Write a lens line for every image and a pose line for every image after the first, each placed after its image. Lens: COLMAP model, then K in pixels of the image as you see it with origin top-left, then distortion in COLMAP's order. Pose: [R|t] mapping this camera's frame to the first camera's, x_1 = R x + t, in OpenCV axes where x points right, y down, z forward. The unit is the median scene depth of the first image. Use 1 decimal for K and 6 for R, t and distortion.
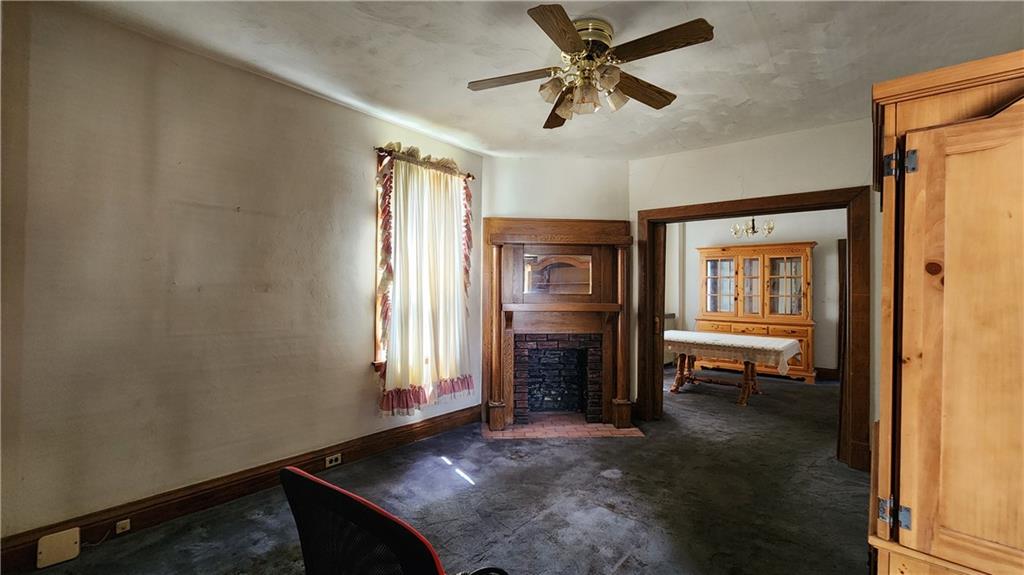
lens RADIAL K [[418.5, 0, 505.3], [0, 418.5, 285.6], [0, 0, 1]] dist [-0.001793, -0.000600]
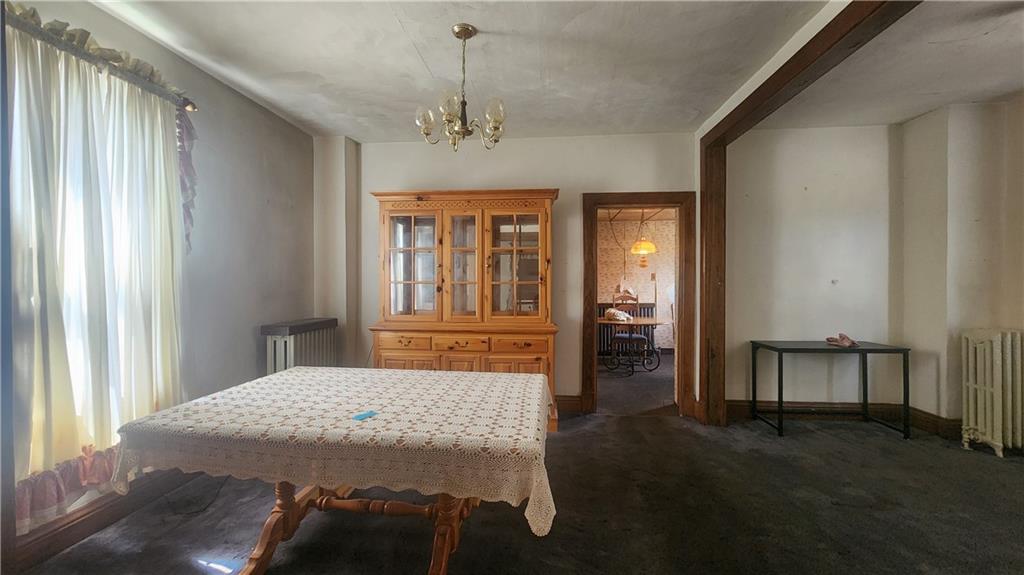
lens RADIAL K [[418.5, 0, 508.1], [0, 418.5, 284.9], [0, 0, 1]] dist [-0.001793, -0.000600]
pose [[0.813584, -0.013314, 0.581295, 0.307269], [-0.001420, 0.999689, 0.024884, 0.012948], [-0.581446, -0.021071, 0.813312, 0.504697]]
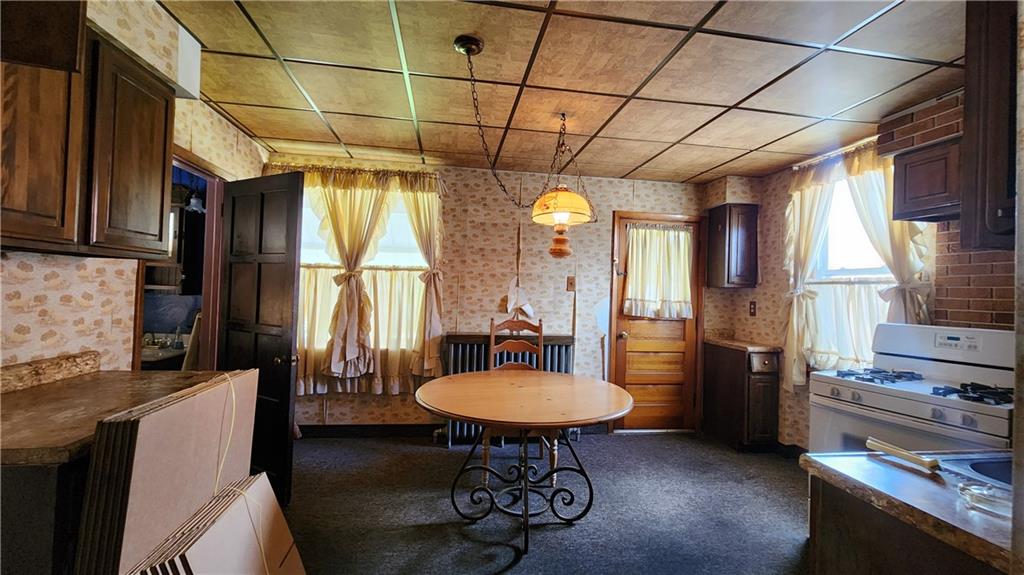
lens RADIAL K [[418.5, 0, 510.7], [0, 418.5, 284.3], [0, 0, 1]] dist [-0.001793, -0.000600]
pose [[0.655411, 0.024651, 0.754870, 0.482756], [-0.043023, 0.999063, 0.004729, 0.015726], [-0.754046, -0.035577, 0.655857, 0.640682]]
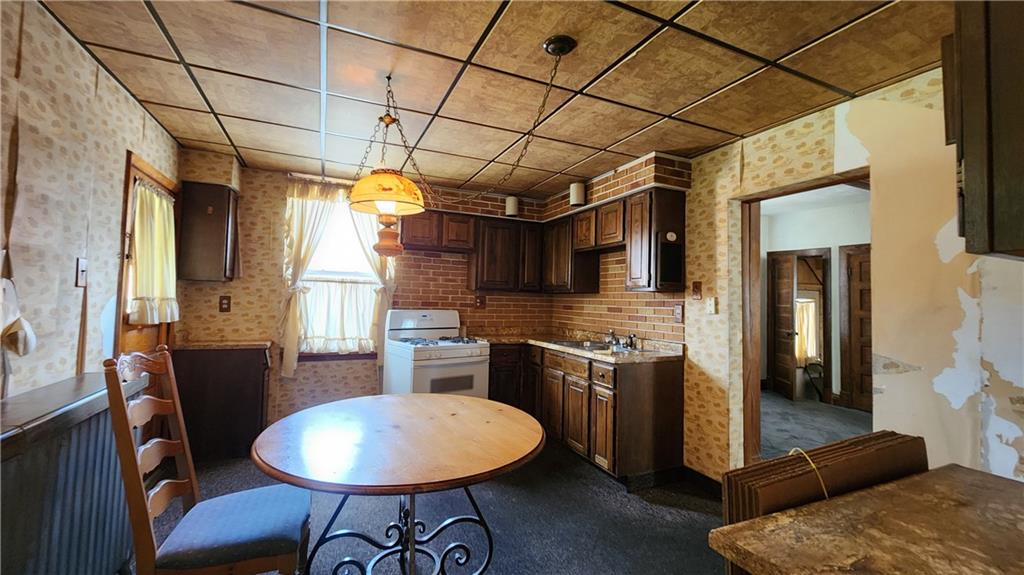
lens RADIAL K [[418.5, 0, 507.2], [0, 418.5, 282.9], [0, 0, 1]] dist [-0.001793, -0.000600]
pose [[-0.900177, -0.016306, 0.435219, 0.519259], [-0.044656, 0.997488, -0.054992, 0.018826], [-0.433229, -0.068937, -0.898643, 0.804587]]
